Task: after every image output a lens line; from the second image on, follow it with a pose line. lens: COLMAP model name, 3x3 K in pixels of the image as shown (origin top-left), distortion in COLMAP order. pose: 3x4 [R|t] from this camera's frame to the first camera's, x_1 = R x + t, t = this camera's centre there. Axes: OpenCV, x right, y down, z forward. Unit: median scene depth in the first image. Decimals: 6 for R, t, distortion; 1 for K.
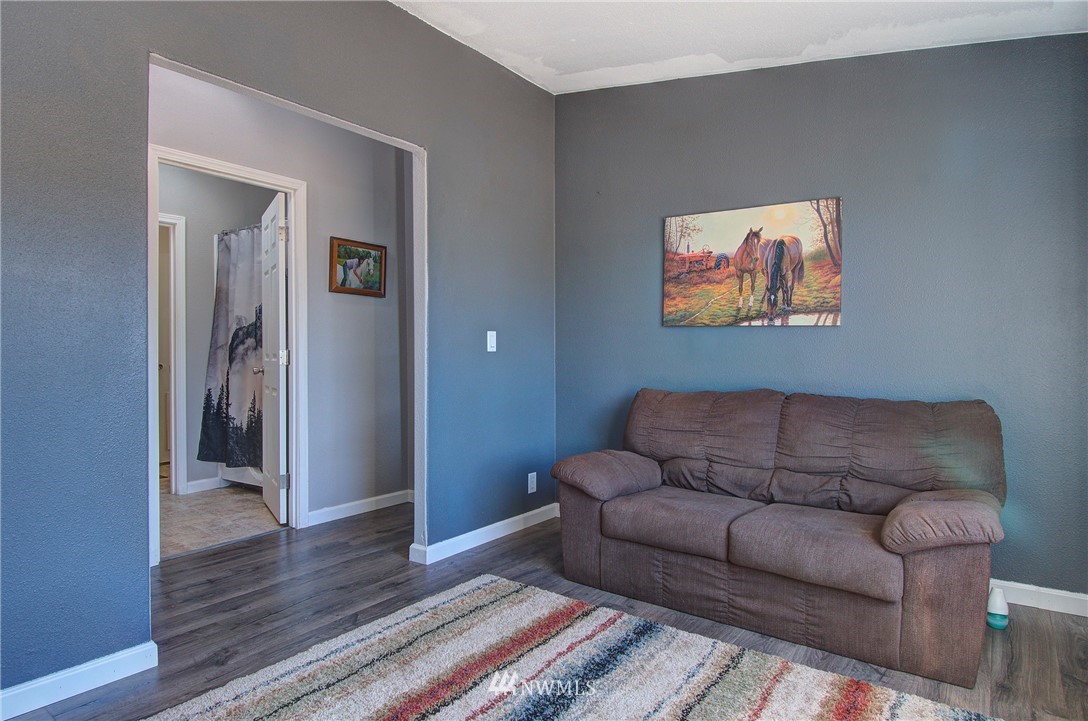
lens RADIAL K [[640.0, 0, 545.0], [0, 640.0, 357.7], [0, 0, 1]] dist [-0.000193, -0.004991]
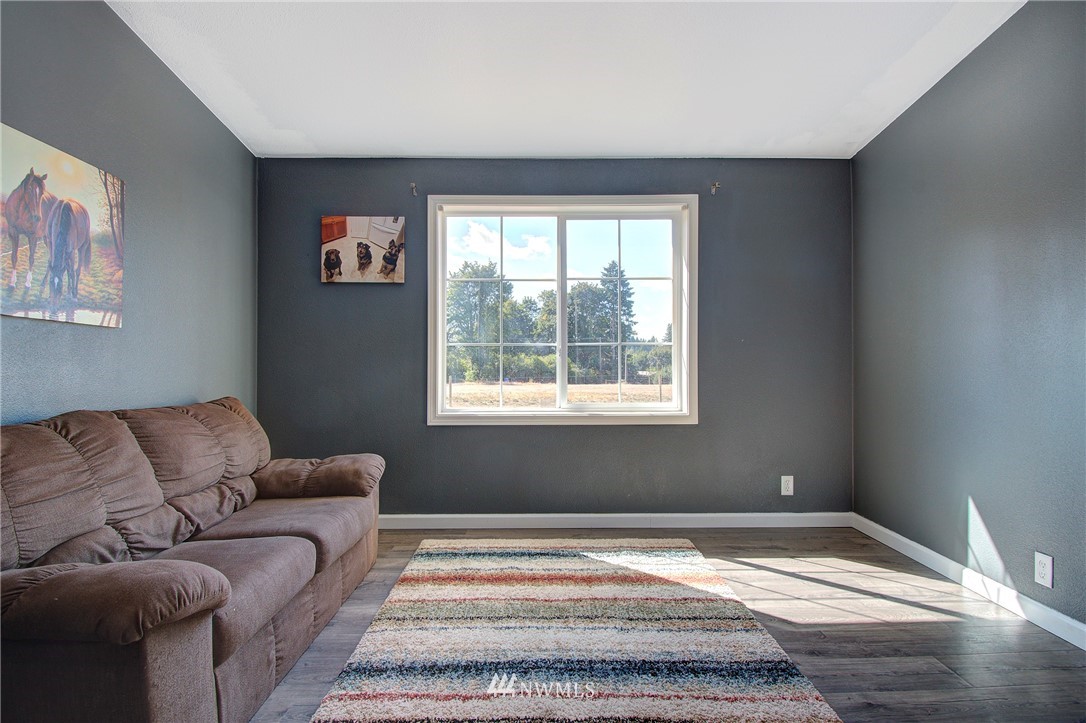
lens RADIAL K [[535.6, 0, 544.0], [0, 535.6, 359.7], [0, 0, 1]] dist [-0.003880, -0.011897]
pose [[-0.630093, 0.004812, 0.776505, -0.613414], [0.013997, 0.999889, 0.005161, -0.004859], [-0.776394, 0.014120, -0.630090, 1.367200]]
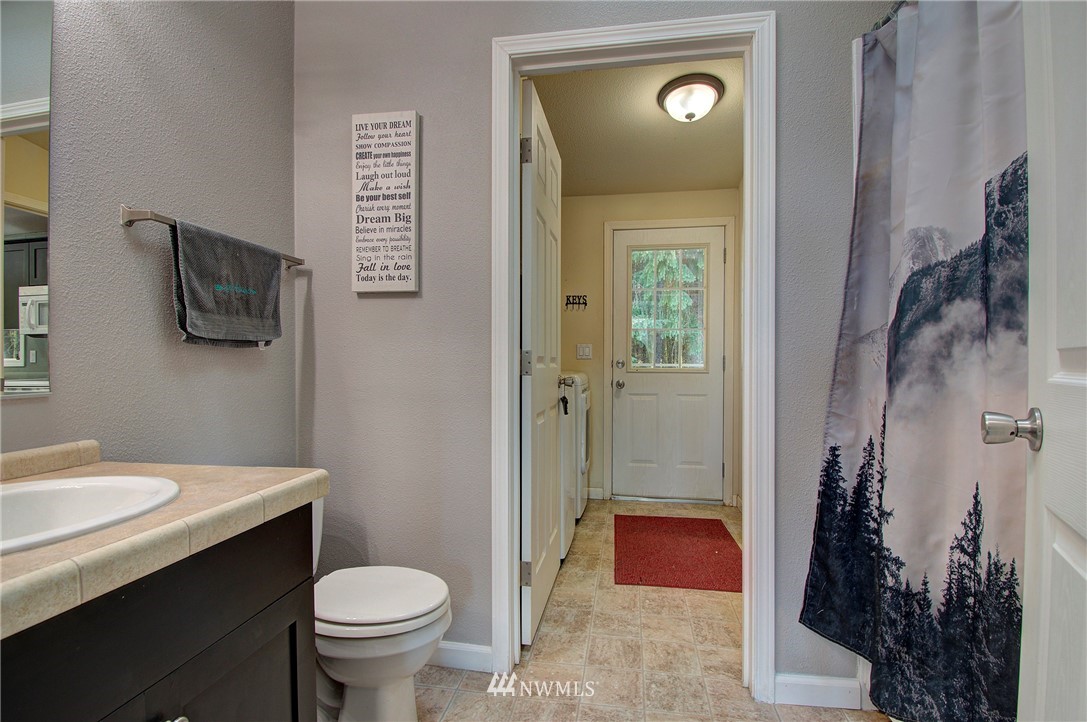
lens RADIAL K [[536.1, 0, 546.5], [0, 536.1, 362.5], [0, 0, 1]] dist [-0.003880, -0.011897]
pose [[0.484573, 0.013201, -0.874651, -0.302029], [-0.003630, 0.999908, 0.013081, -0.003824], [0.874743, -0.003163, 0.484576, 0.636135]]
